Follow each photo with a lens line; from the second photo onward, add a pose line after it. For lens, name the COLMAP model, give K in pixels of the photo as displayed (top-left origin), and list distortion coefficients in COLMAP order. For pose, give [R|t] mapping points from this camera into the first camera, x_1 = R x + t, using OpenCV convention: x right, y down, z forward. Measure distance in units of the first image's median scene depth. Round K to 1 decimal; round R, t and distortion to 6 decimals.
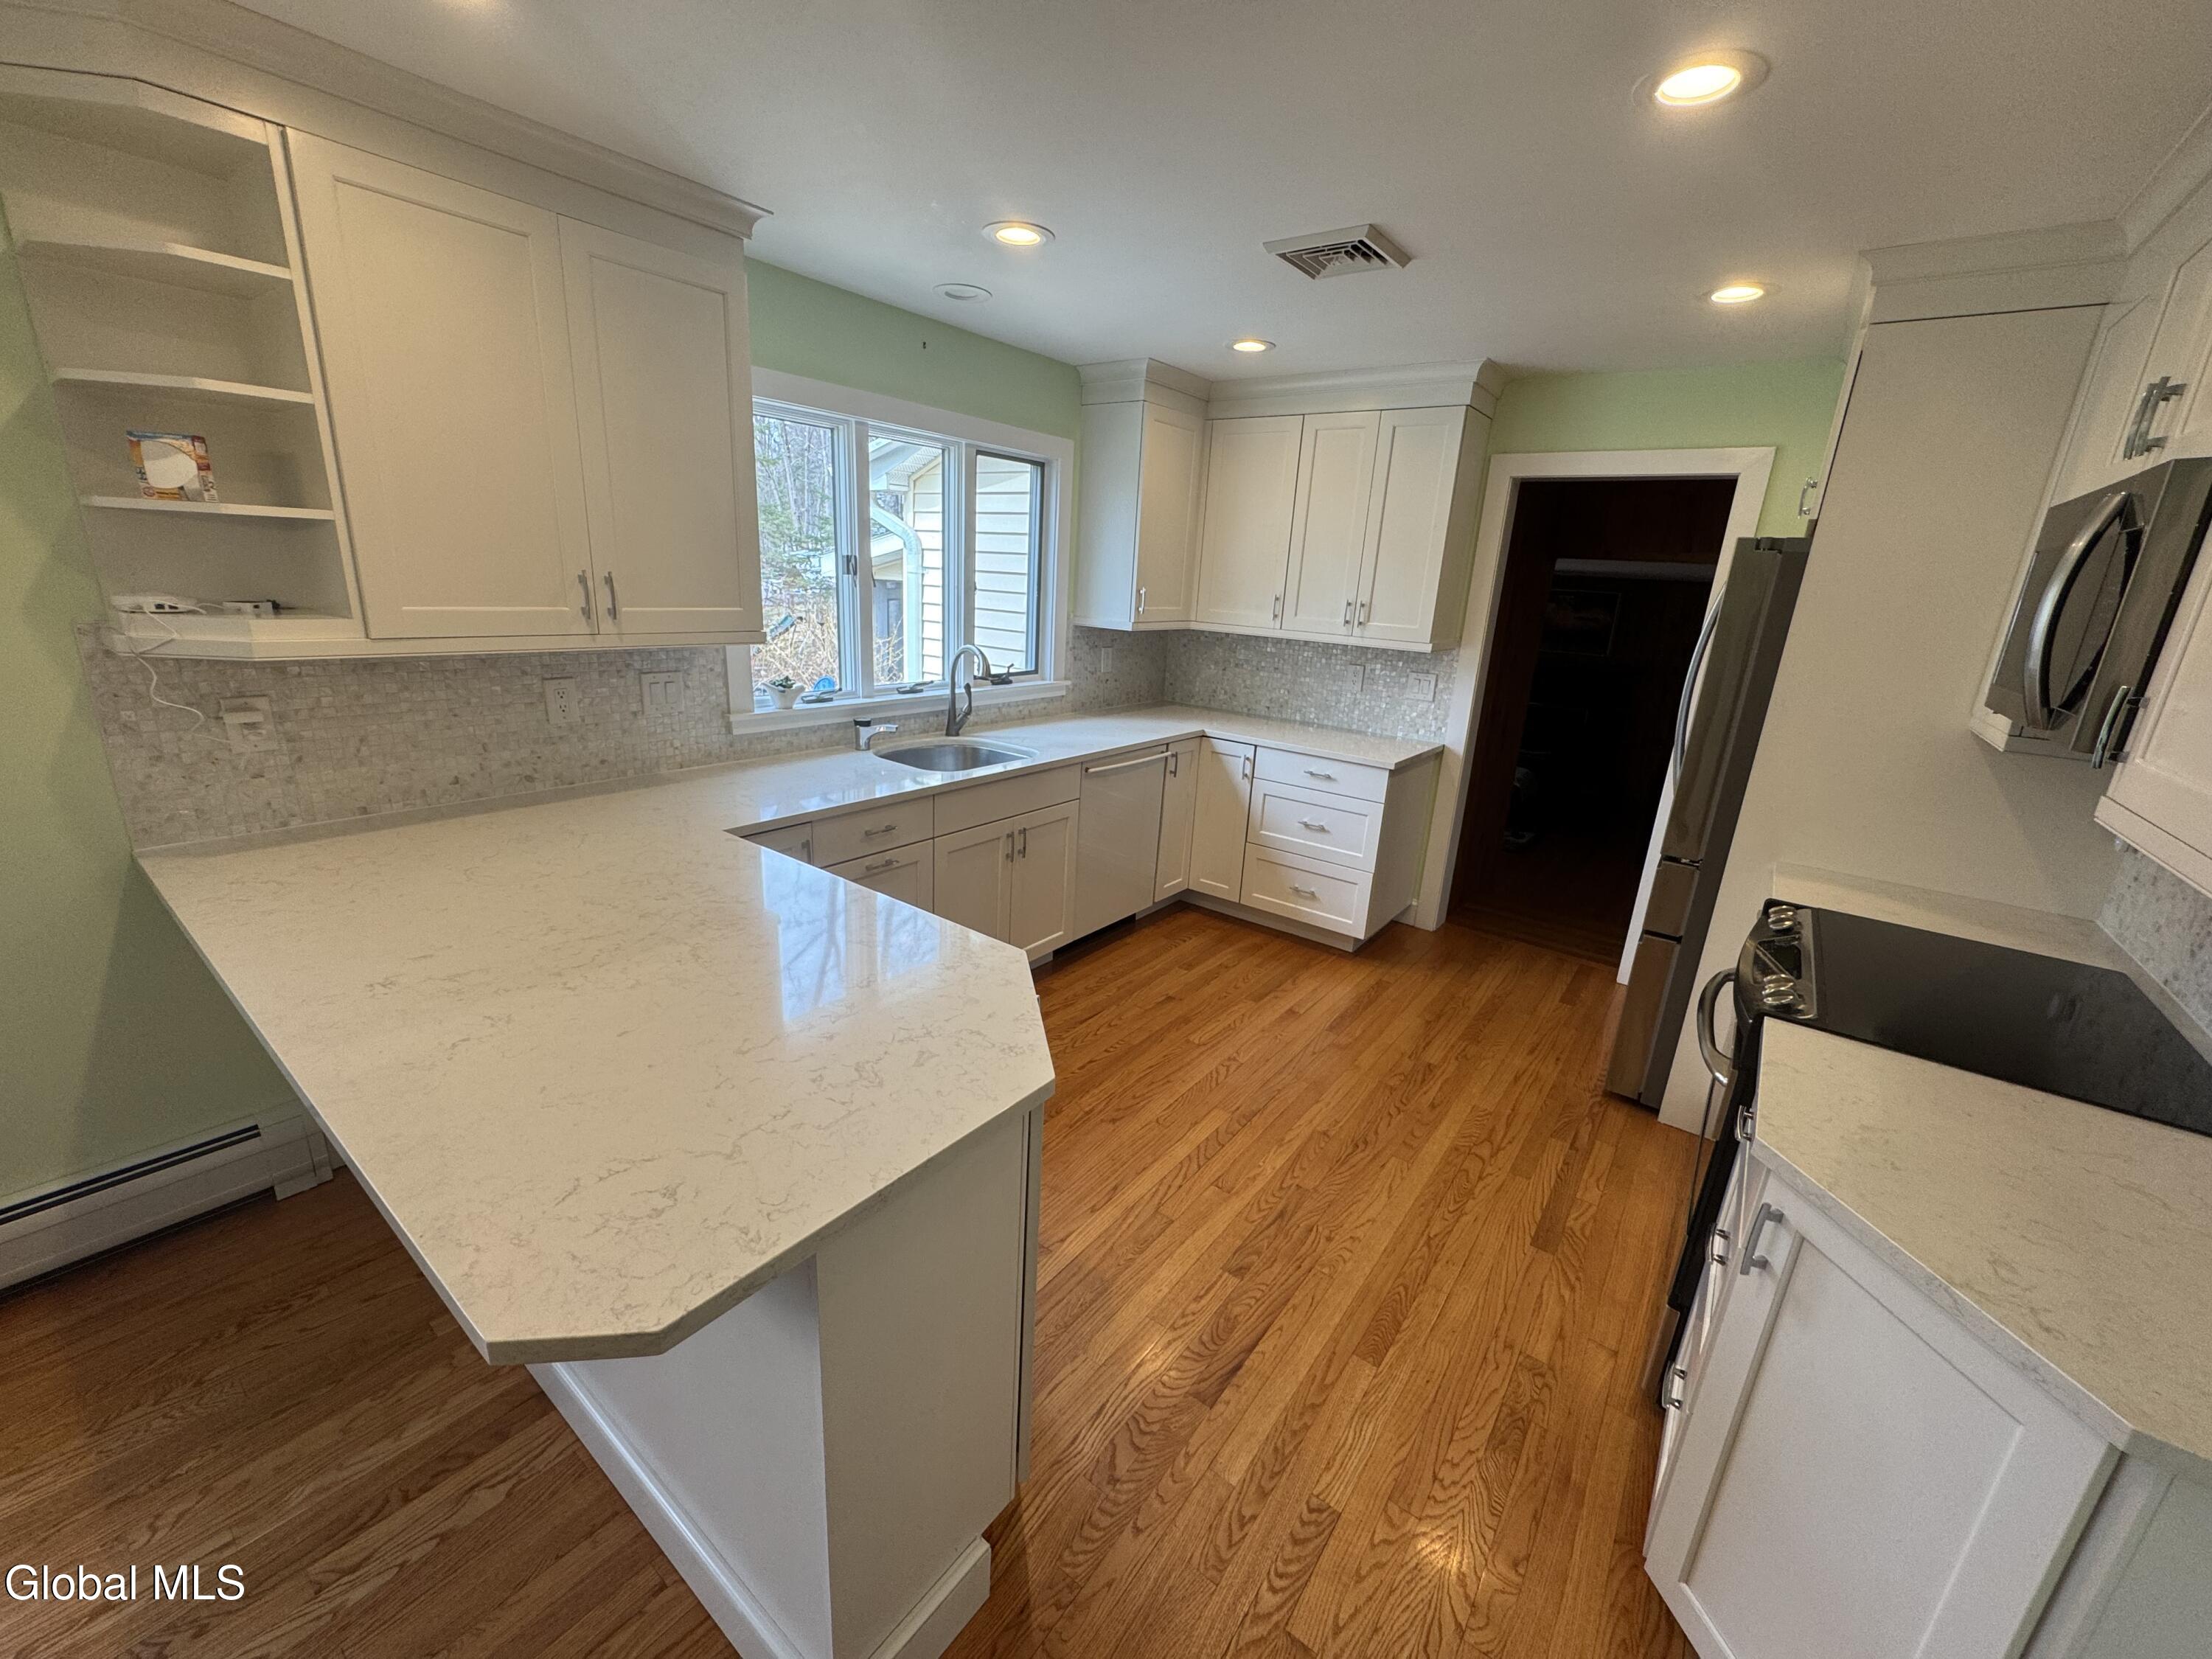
lens RADIAL K [[880.9, 0, 1104.6], [0, 880.9, 826.5], [0, 0, 1]] dist [-0.001883, 0.000087]
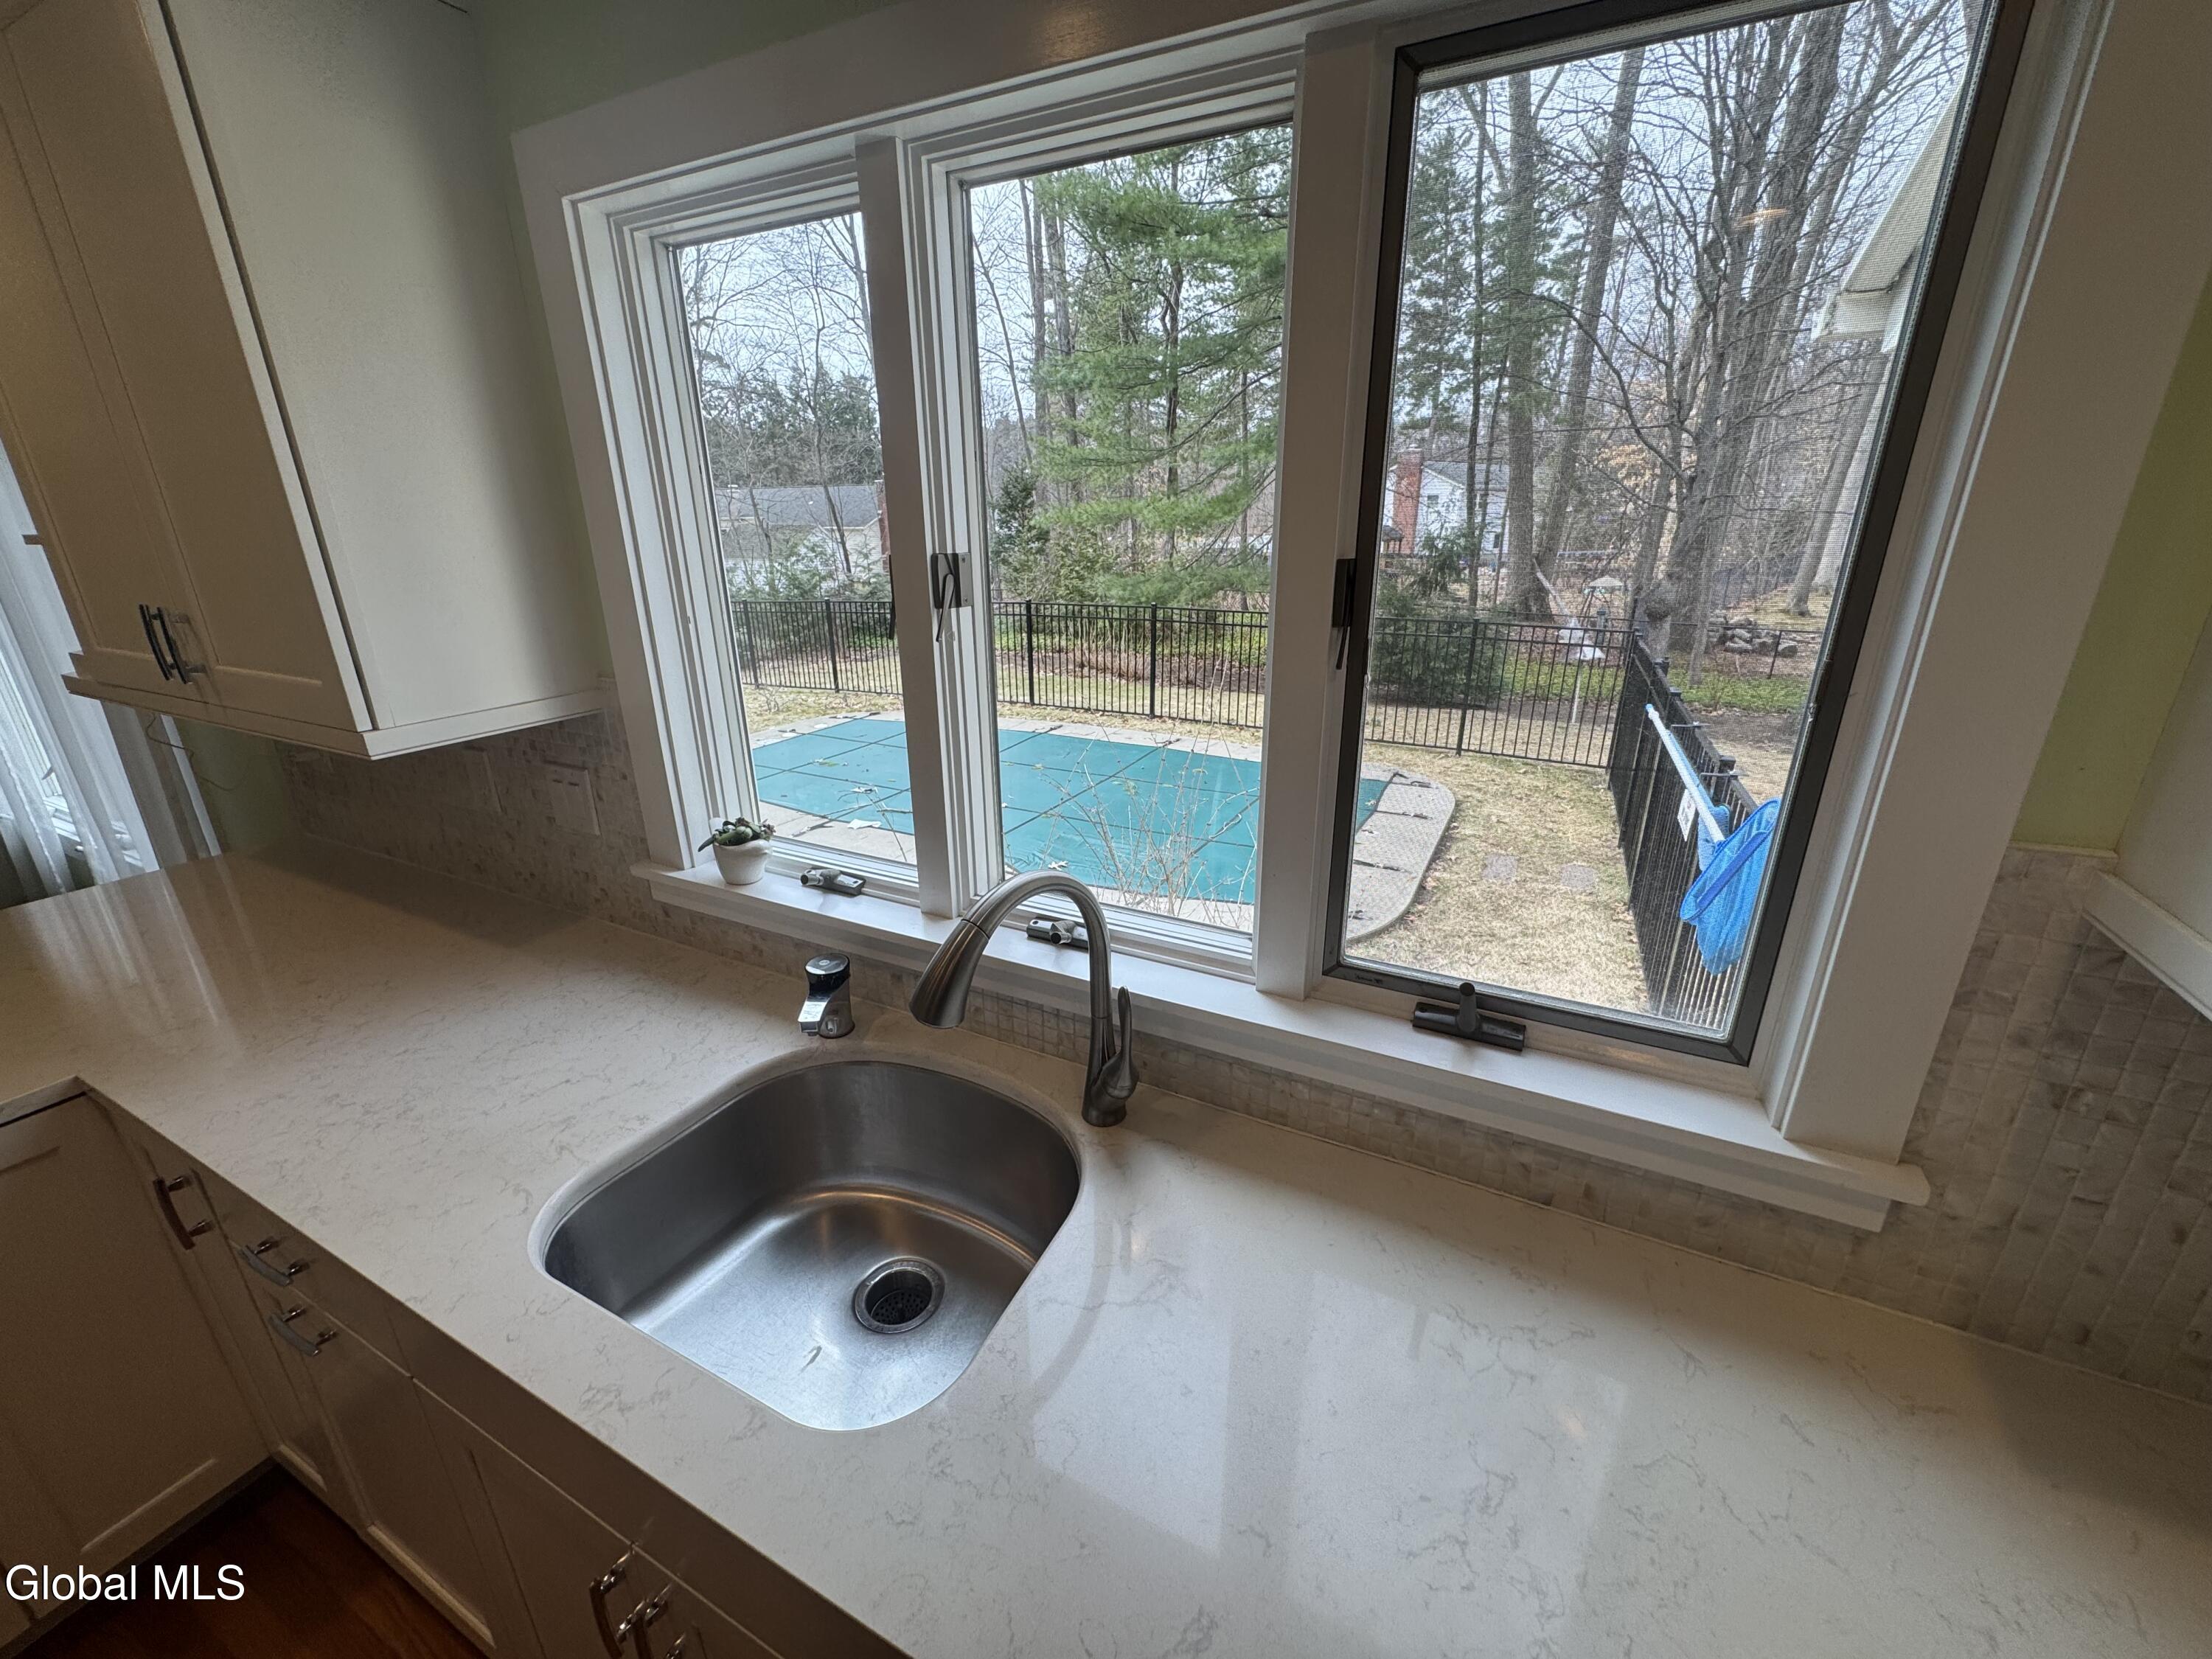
lens RADIAL K [[880.9, 0, 1104.6], [0, 880.9, 826.5], [0, 0, 1]] dist [-0.001883, 0.000087]
pose [[0.172715, 0.274960, -0.945815, 0.096345], [-0.261376, 0.938614, 0.225137, -0.266478], [0.949659, 0.208328, 0.233981, 0.885443]]
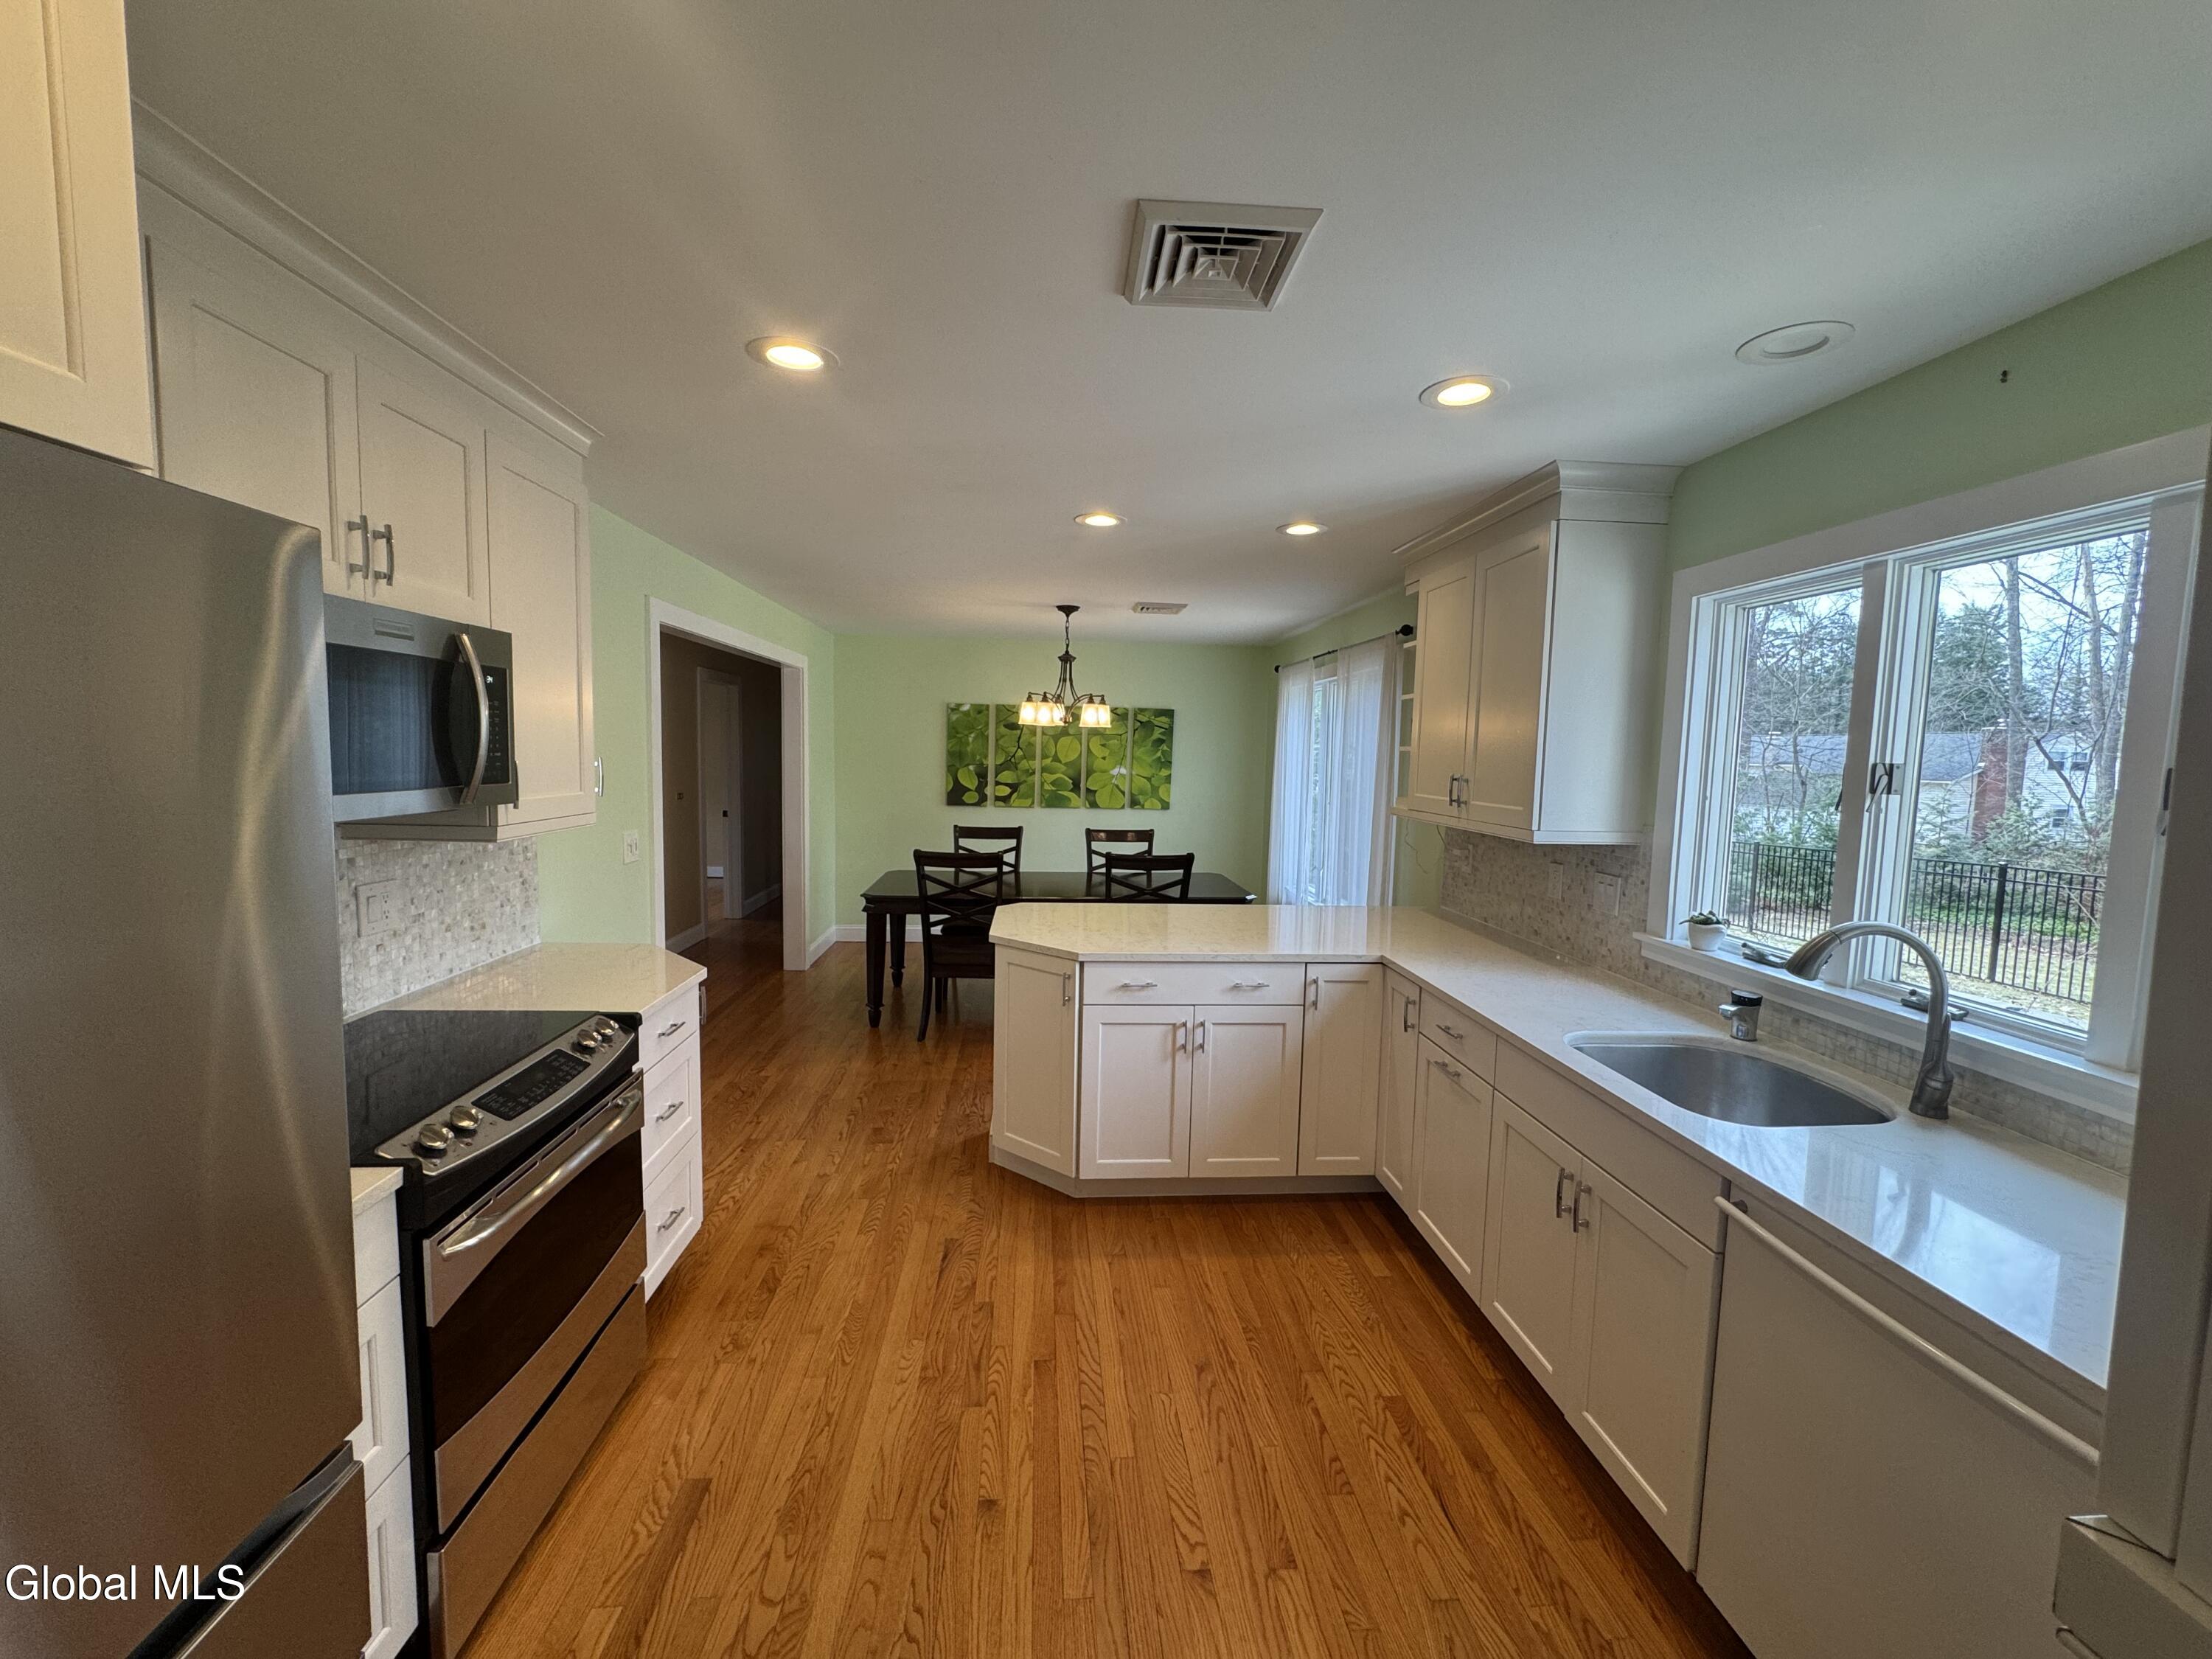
lens RADIAL K [[880.3, 0, 1105.4], [0, 880.3, 826.7], [0, 0, 1]] dist [-0.002833, 0.000130]
pose [[-0.748435, -0.015675, -0.663023, 0.473816], [-0.249428, 0.932976, 0.259503, -0.256634], [0.614517, 0.359598, -0.702181, 0.983355]]
